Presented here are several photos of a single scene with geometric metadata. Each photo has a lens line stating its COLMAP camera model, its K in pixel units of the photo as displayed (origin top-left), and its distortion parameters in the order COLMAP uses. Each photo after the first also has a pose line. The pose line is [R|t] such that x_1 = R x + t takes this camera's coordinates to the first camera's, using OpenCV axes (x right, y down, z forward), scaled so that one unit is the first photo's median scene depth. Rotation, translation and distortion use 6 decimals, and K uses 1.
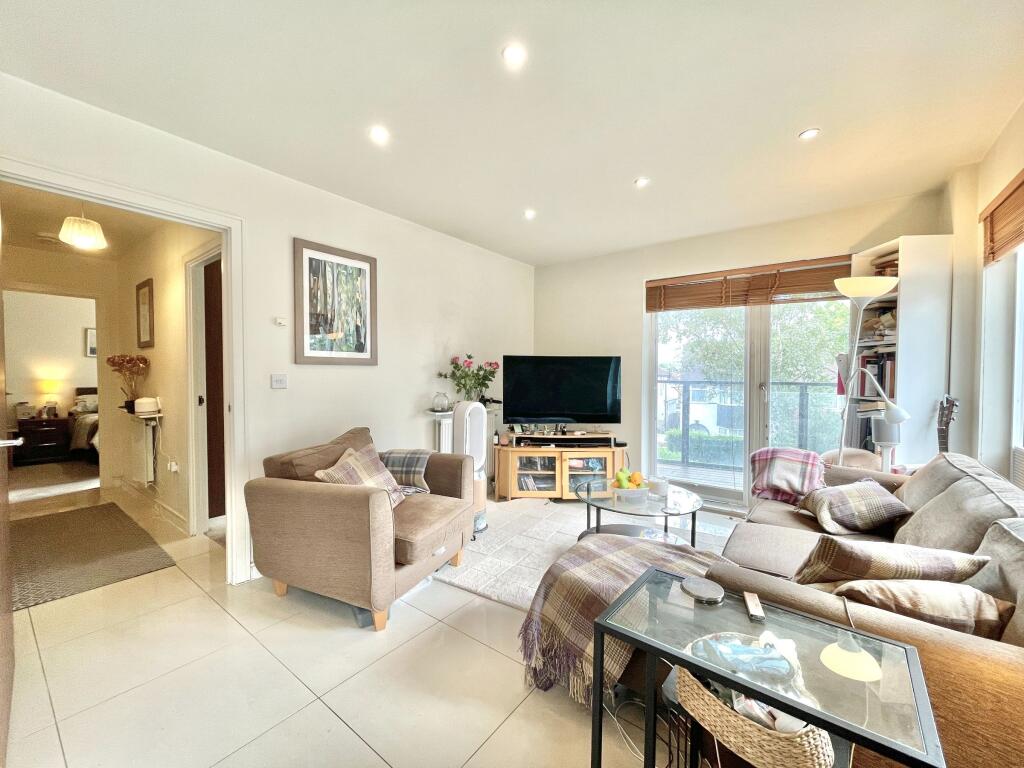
lens RADIAL K [[412.9, 0, 511.6], [0, 412.9, 384.8], [0, 0, 1]] dist [0.000307, 0.002324]
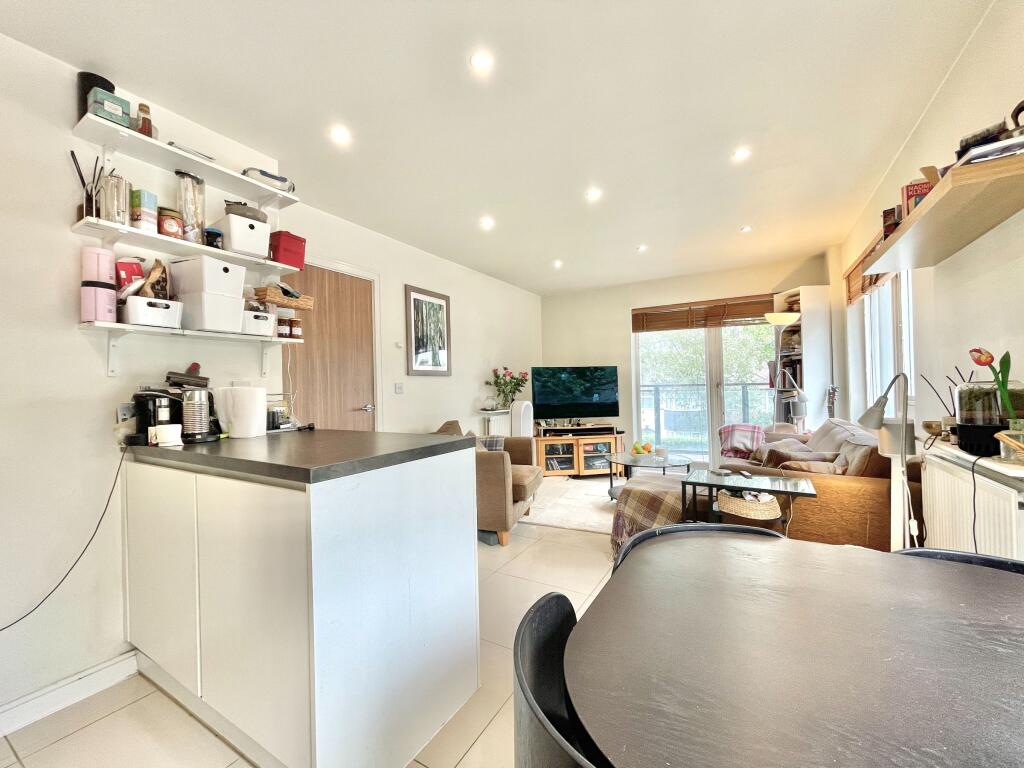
lens RADIAL K [[412.9, 0, 511.6], [0, 412.9, 382.9], [0, 0, 1]] dist [0.000307, 0.002324]
pose [[0.992431, -0.024710, 0.120289, -0.311051], [0.029156, 0.998950, -0.035341, 0.030226], [-0.119289, 0.038580, 0.992110, -0.366643]]
